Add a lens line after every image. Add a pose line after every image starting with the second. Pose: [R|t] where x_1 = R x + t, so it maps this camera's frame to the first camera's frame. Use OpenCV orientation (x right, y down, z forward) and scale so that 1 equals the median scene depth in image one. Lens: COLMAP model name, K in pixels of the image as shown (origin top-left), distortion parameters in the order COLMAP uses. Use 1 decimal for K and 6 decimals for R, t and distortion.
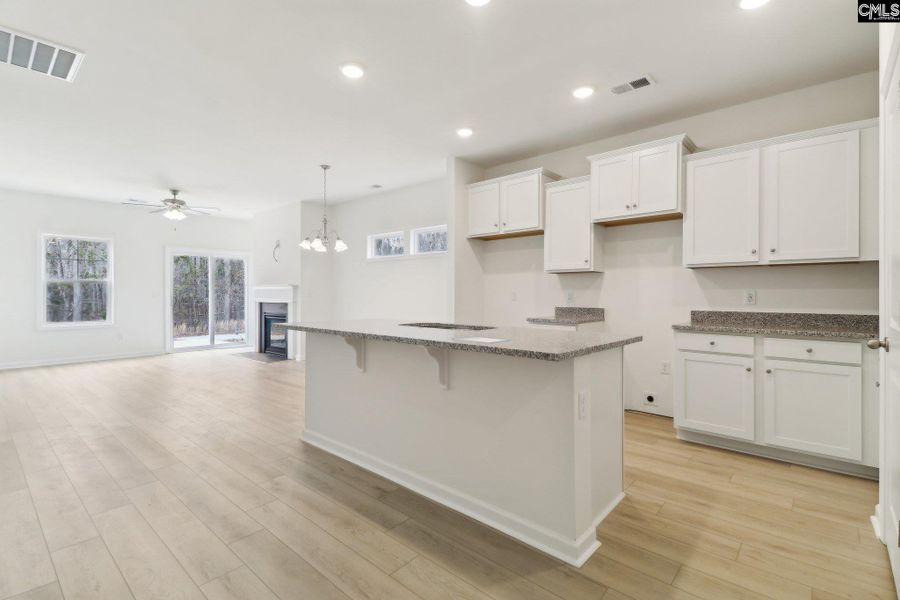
lens RADIAL K [[400.9, 0, 448.8], [0, 400.9, 294.6], [0, 0, 1]] dist [0.034469, -0.000451]
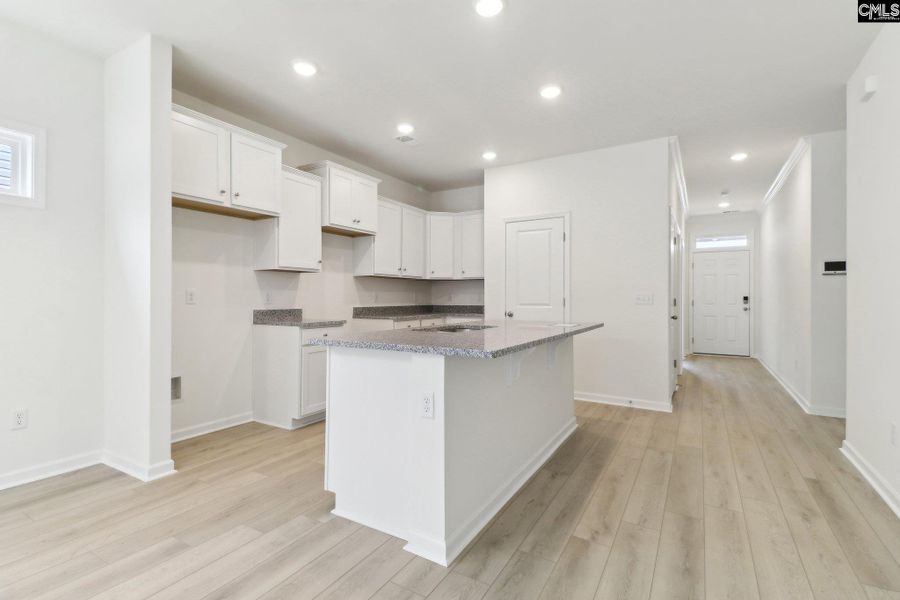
lens RADIAL K [[400.9, 0, 448.8], [0, 400.9, 294.6], [0, 0, 1]] dist [0.034469, -0.000451]
pose [[-0.144468, 0.001670, 0.989508, -1.143269], [-0.005663, 0.999981, -0.002515, -0.001835], [-0.989493, -0.005967, -0.144456, 1.363842]]
